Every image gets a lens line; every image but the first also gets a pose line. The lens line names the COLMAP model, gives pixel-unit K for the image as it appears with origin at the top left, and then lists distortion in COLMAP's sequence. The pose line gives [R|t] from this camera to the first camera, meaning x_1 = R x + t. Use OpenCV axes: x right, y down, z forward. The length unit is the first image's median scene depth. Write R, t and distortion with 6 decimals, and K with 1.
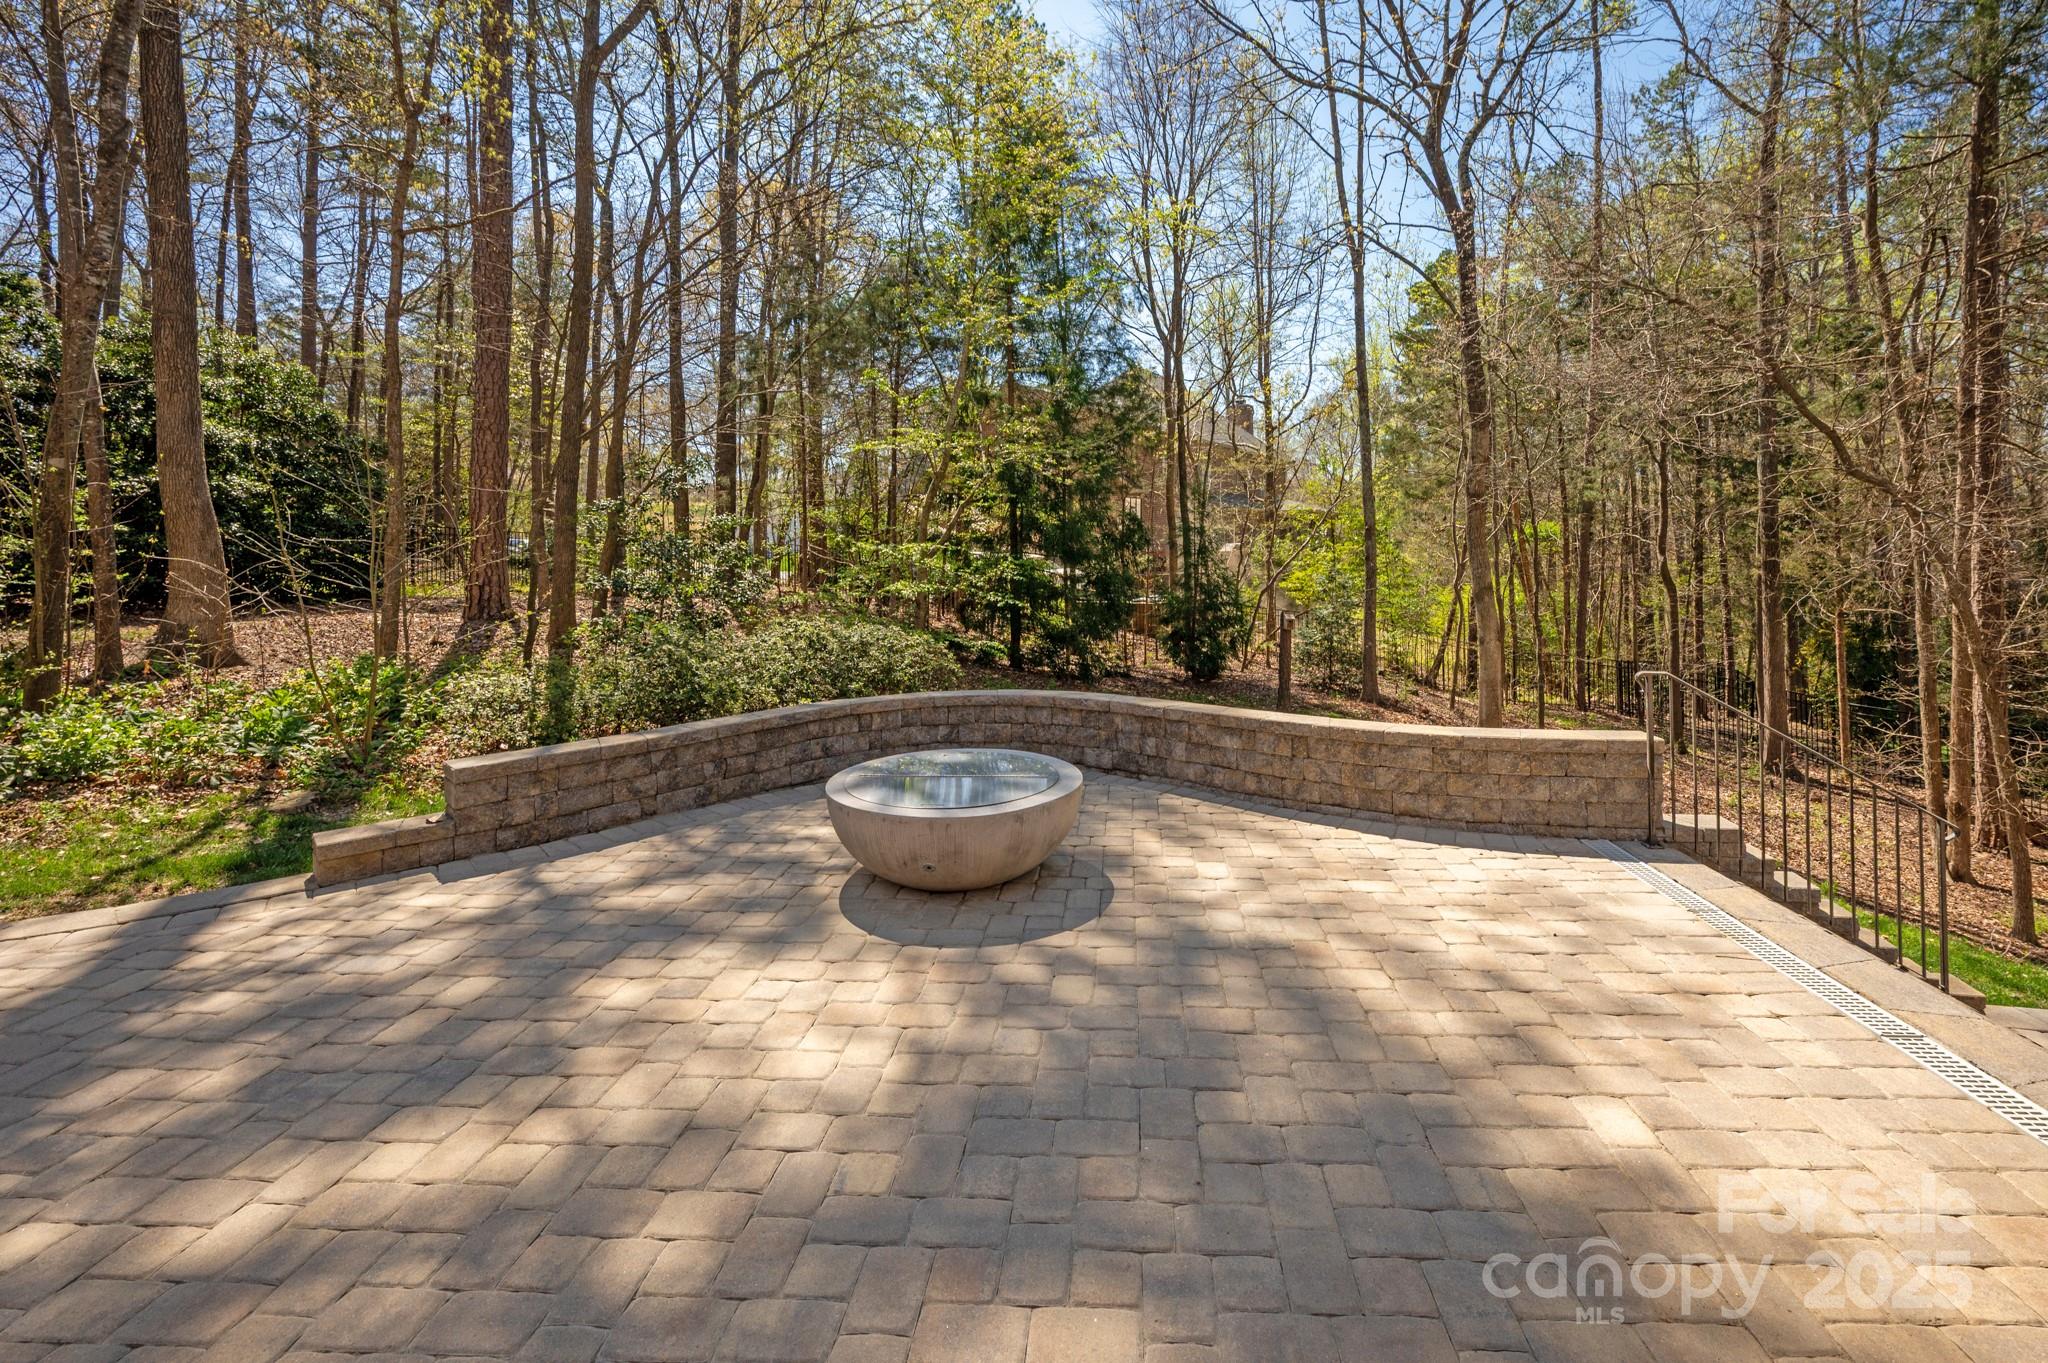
lens RADIAL K [[929.9, 0, 1032.5], [0, 929.9, 546.7], [0, 0, 1]] dist [-0.012724, 0.000188]
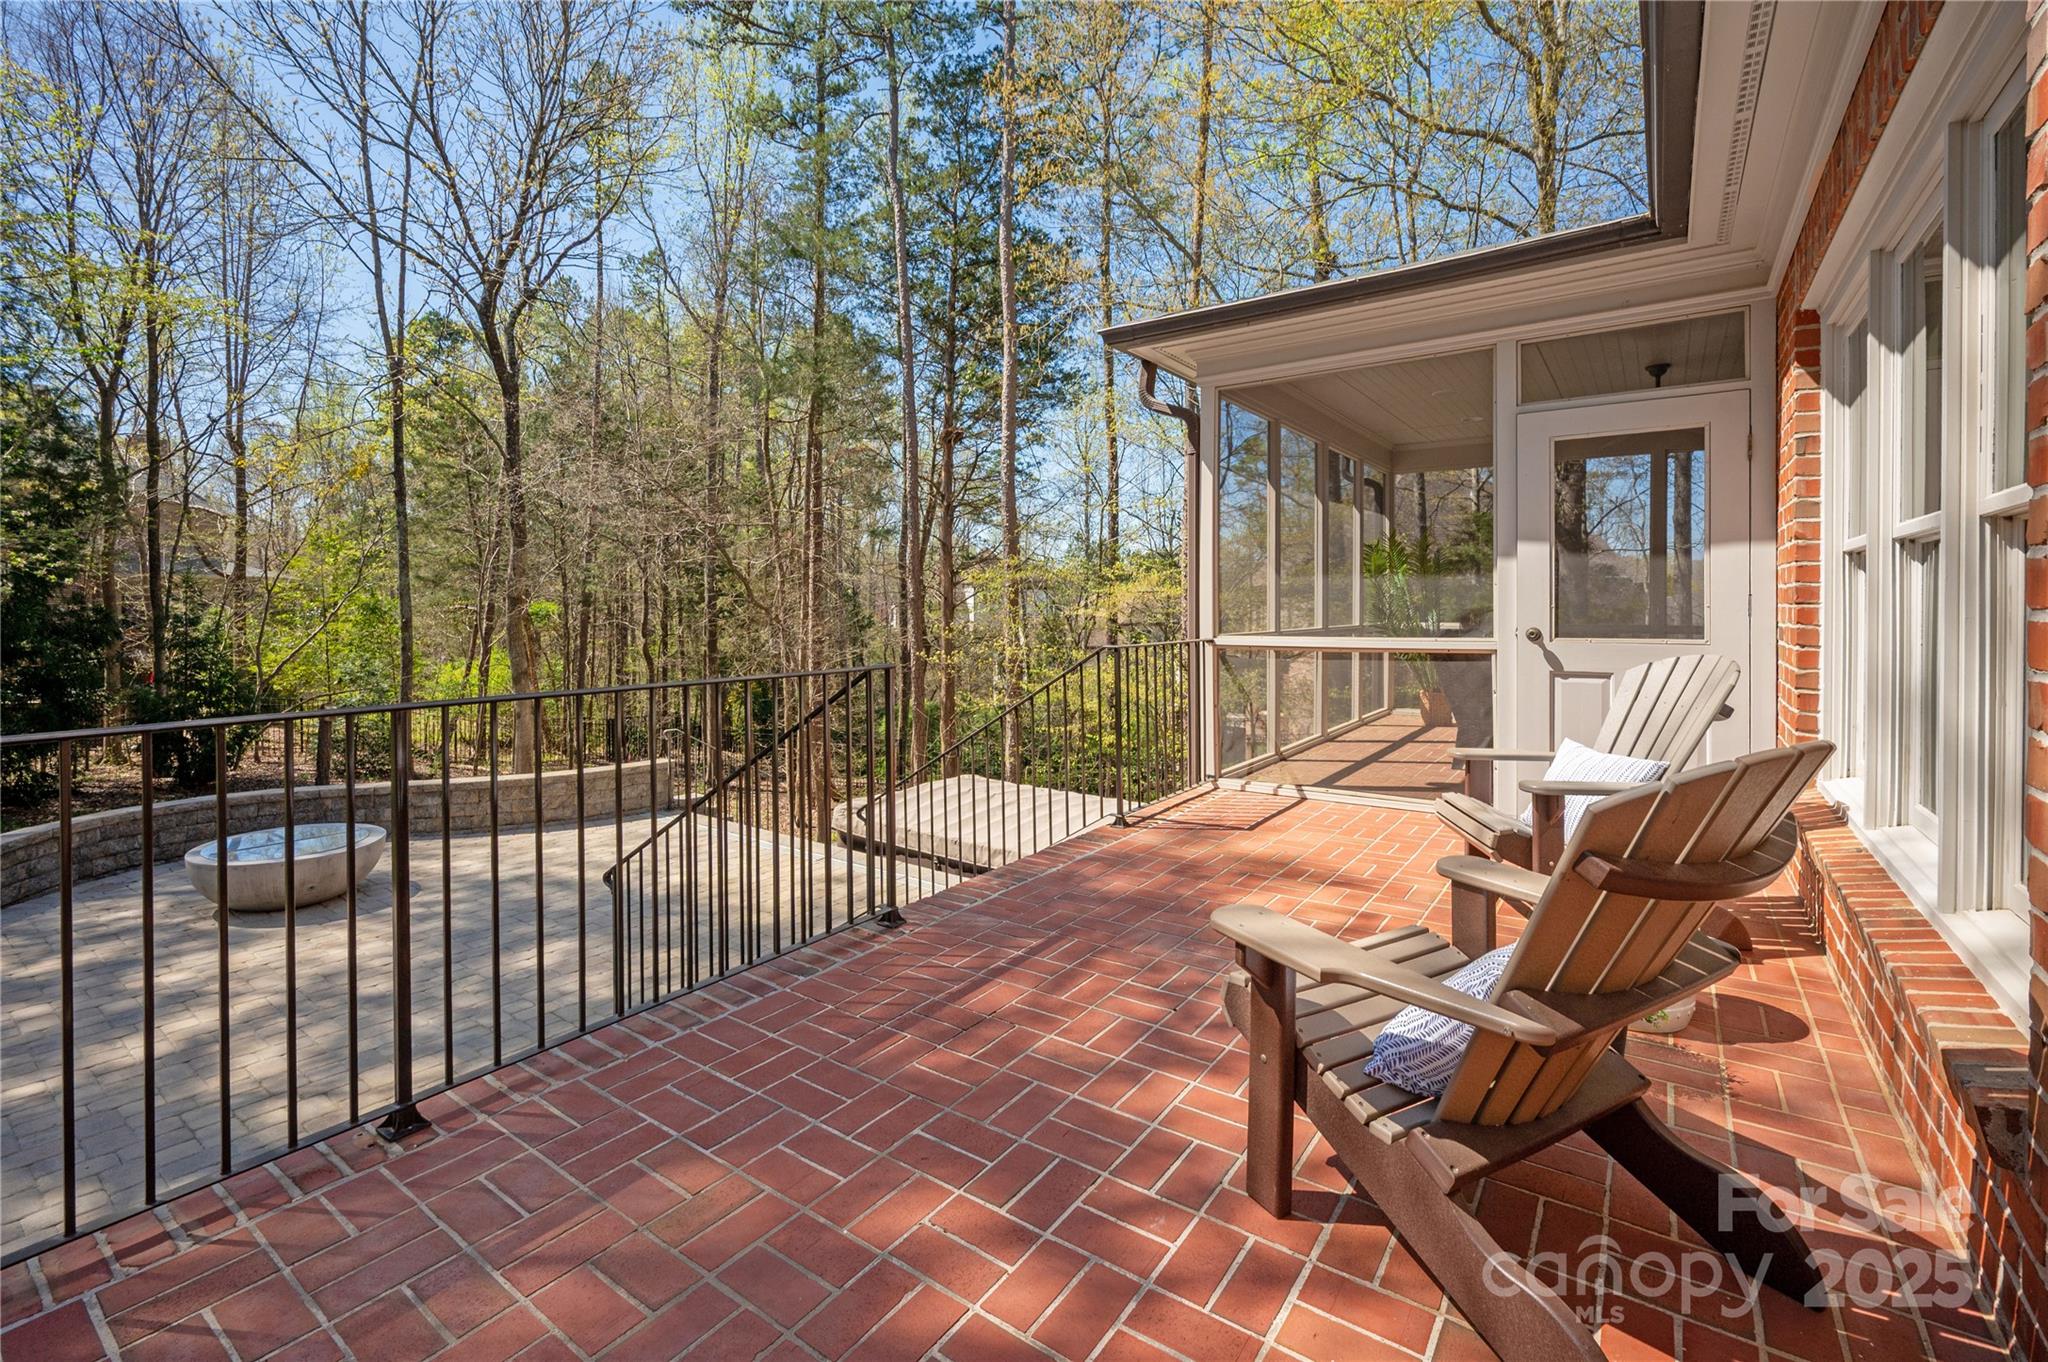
lens RADIAL K [[896.4, 0, 1026.8], [0, 896.4, 615.1], [0, 0, 1]] dist [-0.002781, -0.000182]
pose [[0.527235, 0.003512, 0.849712, -0.138166], [-0.008243, 0.999966, 0.000981, -0.030749], [-0.849680, -0.007521, 0.527246, -0.166289]]
